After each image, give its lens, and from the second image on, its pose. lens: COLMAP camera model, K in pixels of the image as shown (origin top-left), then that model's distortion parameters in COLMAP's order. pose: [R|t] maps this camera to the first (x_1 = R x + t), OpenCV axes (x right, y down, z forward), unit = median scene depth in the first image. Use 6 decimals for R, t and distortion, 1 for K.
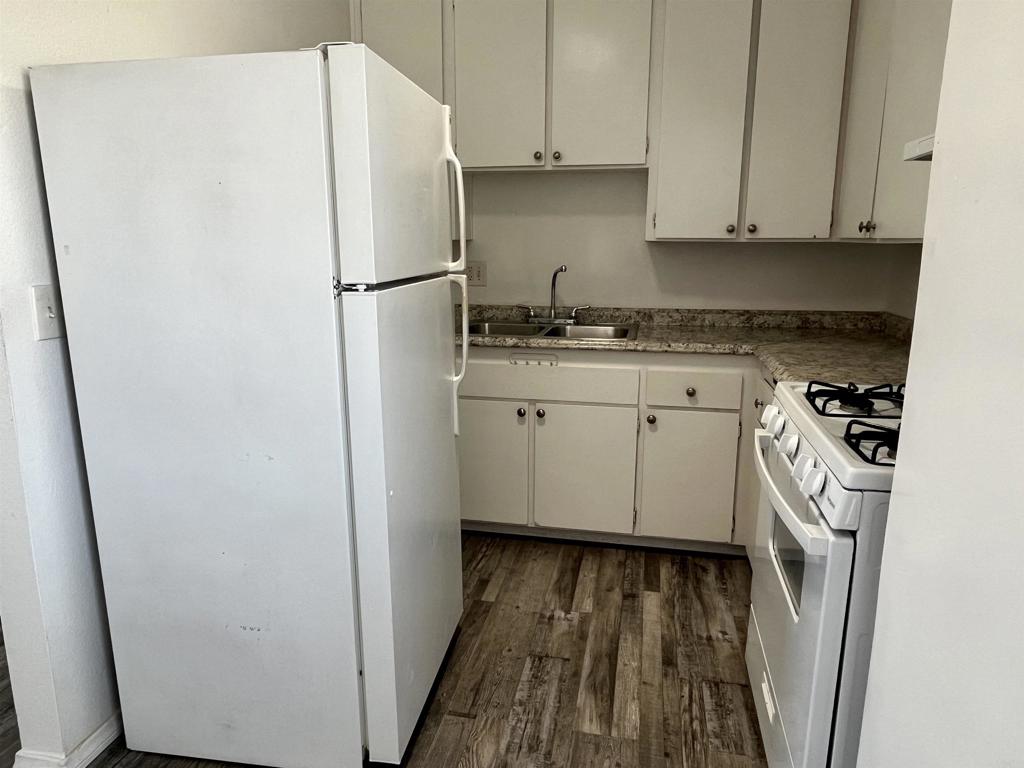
lens RADIAL K [[679.4, 0, 506.4], [0, 679.4, 380.8], [0, 0, 1]] dist [-0.005379, -0.004039]
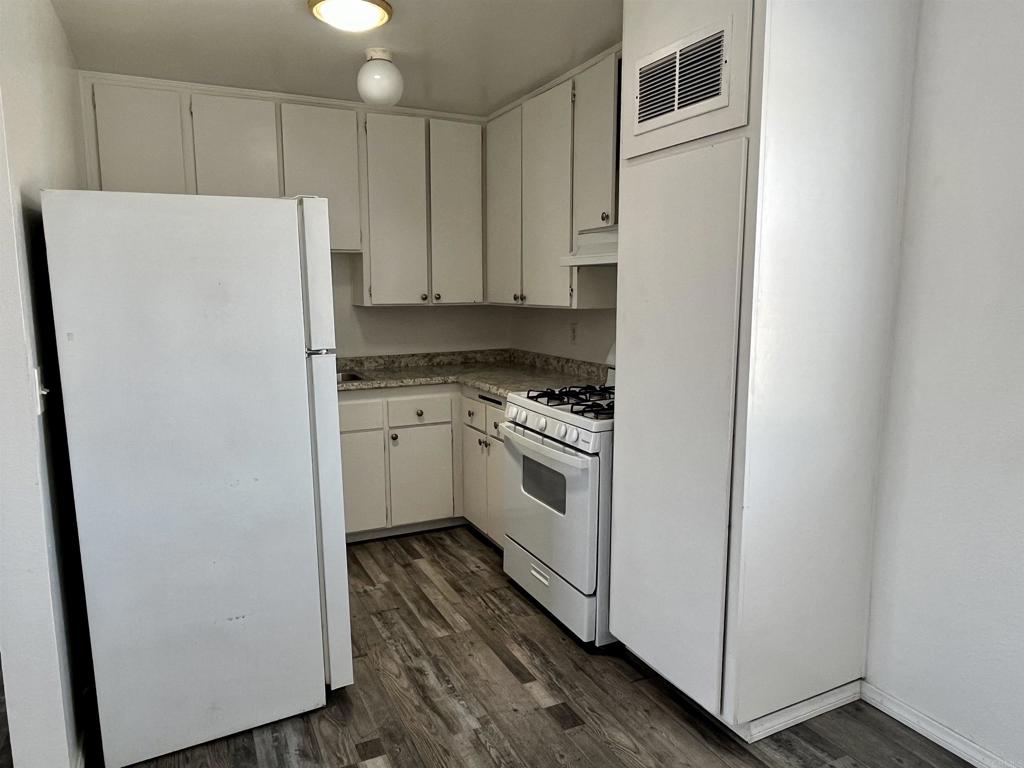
lens RADIAL K [[679.4, 0, 506.4], [0, 679.4, 380.8], [0, 0, 1]] dist [-0.005379, -0.004039]
pose [[0.792763, -0.086900, 0.603303, -0.430594], [0.128223, 0.991413, -0.025687, 0.009414], [-0.595890, 0.097721, 0.797098, -0.234057]]
